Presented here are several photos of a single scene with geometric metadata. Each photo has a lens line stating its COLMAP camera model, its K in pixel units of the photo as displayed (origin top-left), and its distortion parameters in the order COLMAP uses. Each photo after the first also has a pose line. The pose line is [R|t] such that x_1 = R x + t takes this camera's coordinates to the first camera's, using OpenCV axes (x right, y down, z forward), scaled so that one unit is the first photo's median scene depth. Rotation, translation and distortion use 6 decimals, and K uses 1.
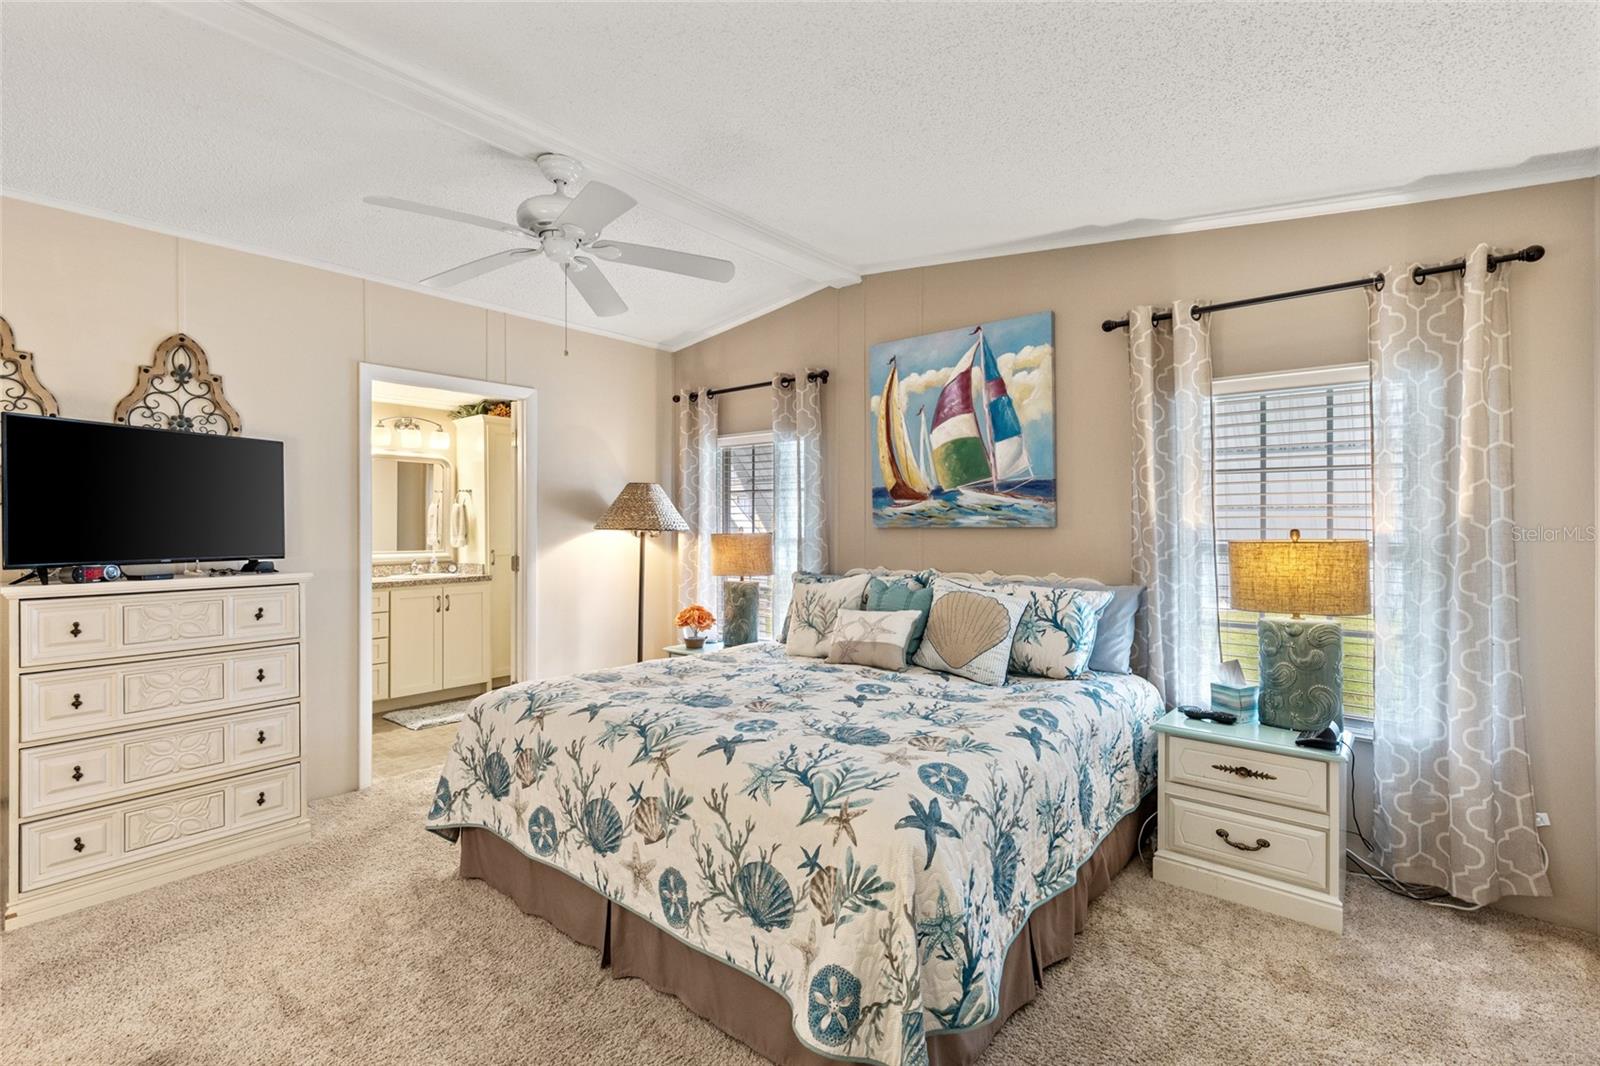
lens RADIAL K [[743.1, 0, 800.0], [0, 743.1, 533.0], [0, 0, 1]] dist [0.014136, -0.000140]
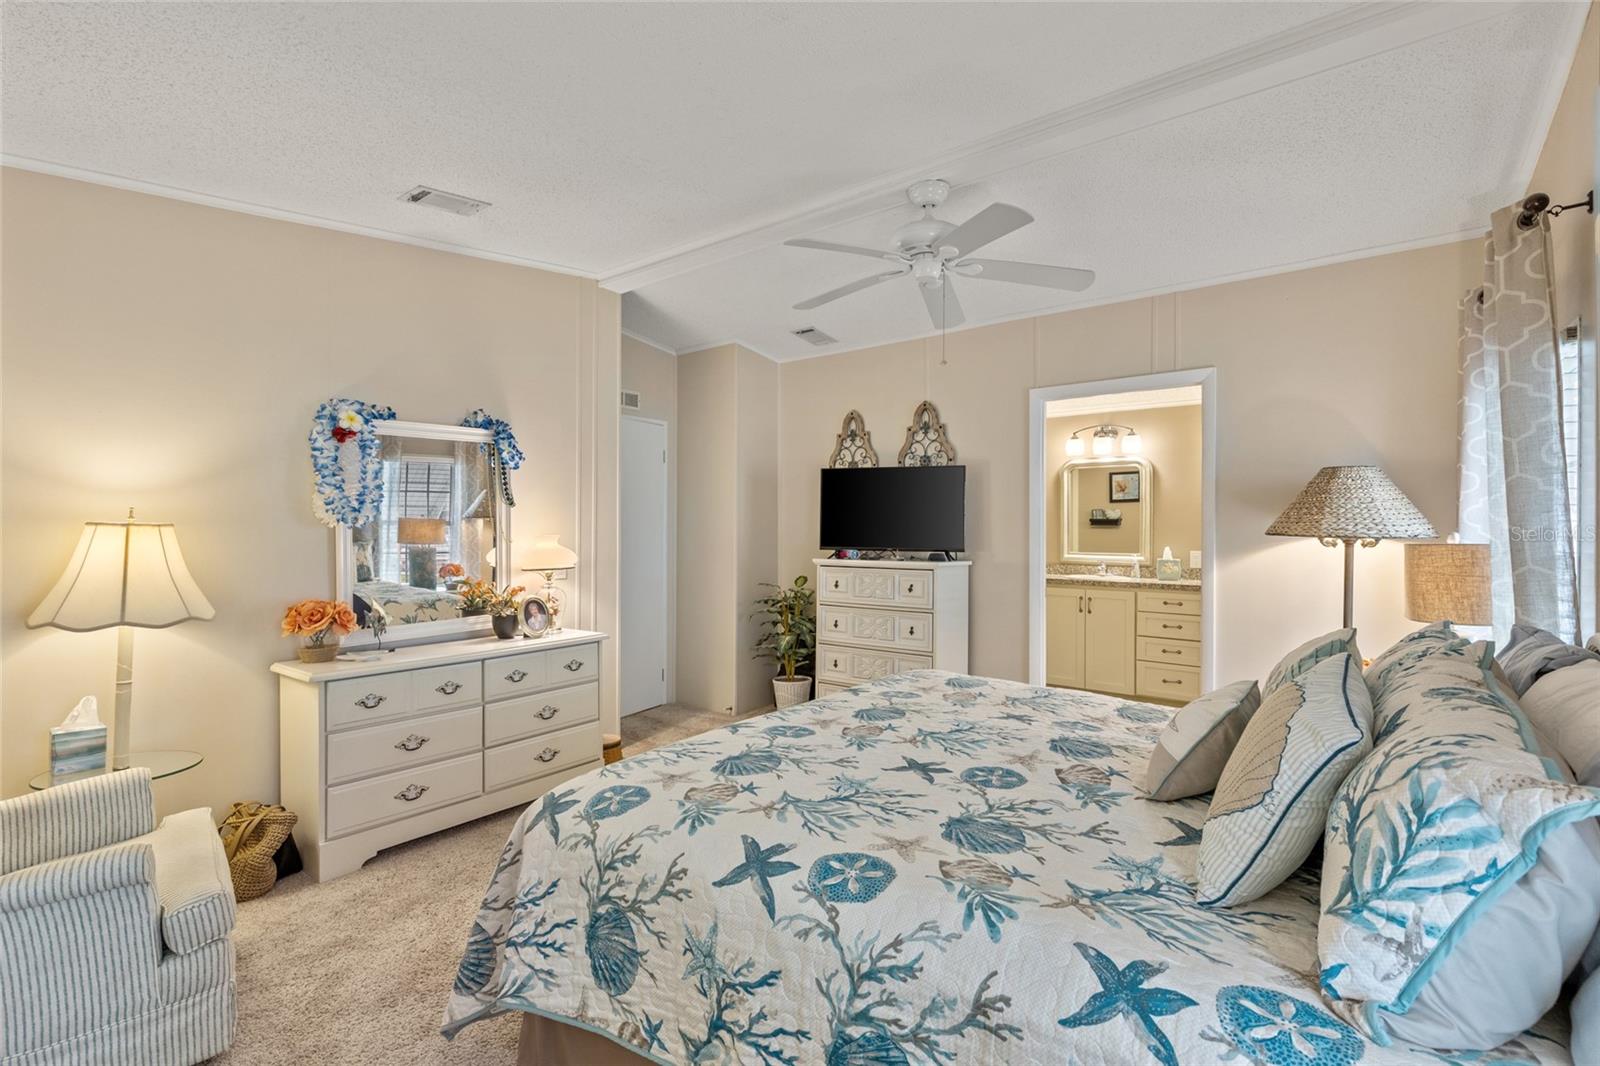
lens RADIAL K [[743.1, 0, 800.0], [0, 743.1, 533.0], [0, 0, 1]] dist [0.014136, -0.000140]
pose [[0.001944, 0.008062, -0.999966, 0.688732], [-0.012599, 0.999888, 0.008037, -0.008012], [0.999919, 0.012583, 0.002045, 0.755093]]
